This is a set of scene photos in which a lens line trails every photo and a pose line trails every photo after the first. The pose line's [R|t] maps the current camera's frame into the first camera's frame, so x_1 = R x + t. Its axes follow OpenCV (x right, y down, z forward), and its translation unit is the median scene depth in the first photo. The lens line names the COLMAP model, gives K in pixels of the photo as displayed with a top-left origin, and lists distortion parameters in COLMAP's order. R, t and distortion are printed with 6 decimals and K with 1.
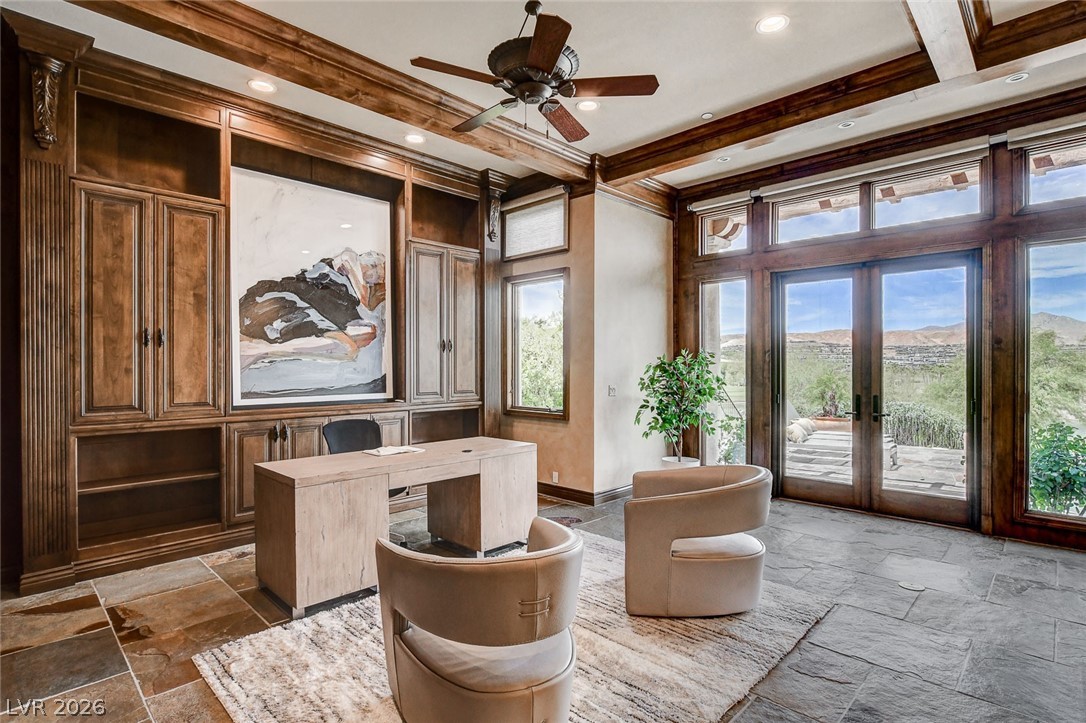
lens RADIAL K [[535.2, 0, 543.0], [0, 535.2, 361.5], [0, 0, 1]] dist [-0.026133, -0.000227]
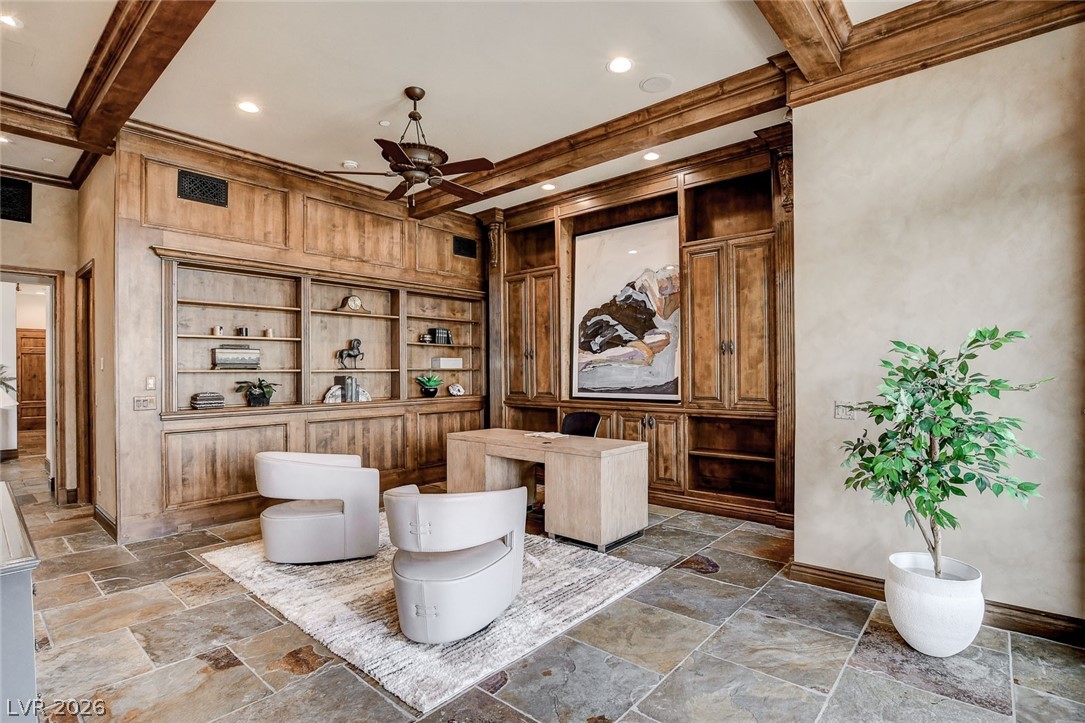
lens RADIAL K [[535.2, 0, 542.5], [0, 535.2, 361.5], [0, 0, 1]] dist [0.001081, 0.000062]
pose [[0.068553, -0.011810, -0.997578, 0.811499], [0.016799, 0.999802, -0.010682, -0.000792], [0.997506, -0.016026, 0.068738, 0.706871]]
